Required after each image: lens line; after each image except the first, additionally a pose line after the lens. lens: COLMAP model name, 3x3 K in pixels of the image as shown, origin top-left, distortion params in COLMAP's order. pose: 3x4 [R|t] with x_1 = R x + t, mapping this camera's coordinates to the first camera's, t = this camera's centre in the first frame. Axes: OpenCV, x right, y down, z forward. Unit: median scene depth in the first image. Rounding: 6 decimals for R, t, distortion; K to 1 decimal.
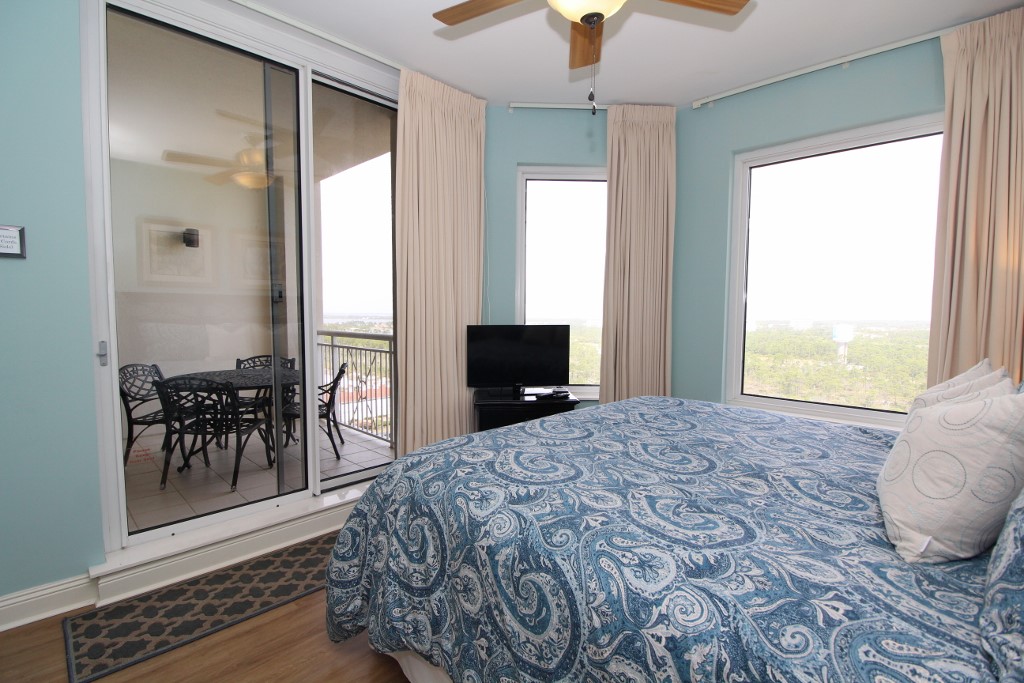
lens RADIAL K [[476.3, 0, 512.0], [0, 476.3, 341.5], [0, 0, 1]] dist [0.001208, -0.012877]
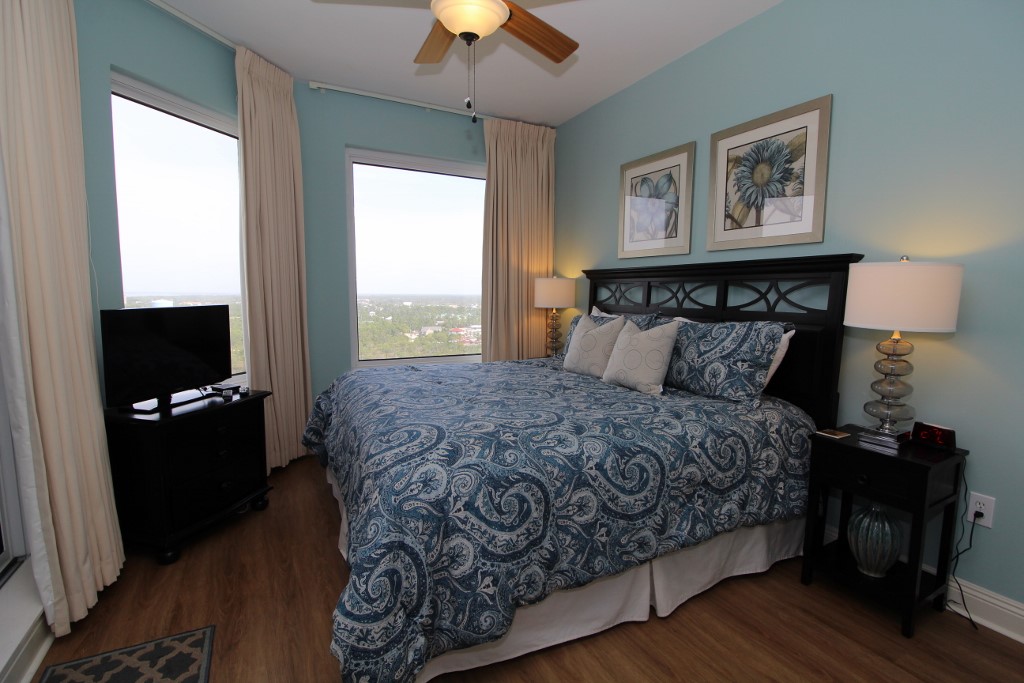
lens RADIAL K [[489.0, 0, 512.0], [0, 489.0, 341.5], [0, 0, 1]] dist [-0.005115, -0.001036]
pose [[0.322197, -0.107519, 0.940547, -1.305127], [0.058604, 0.993889, 0.093542, -0.060982], [-0.944857, 0.024980, 0.326529, 0.703845]]
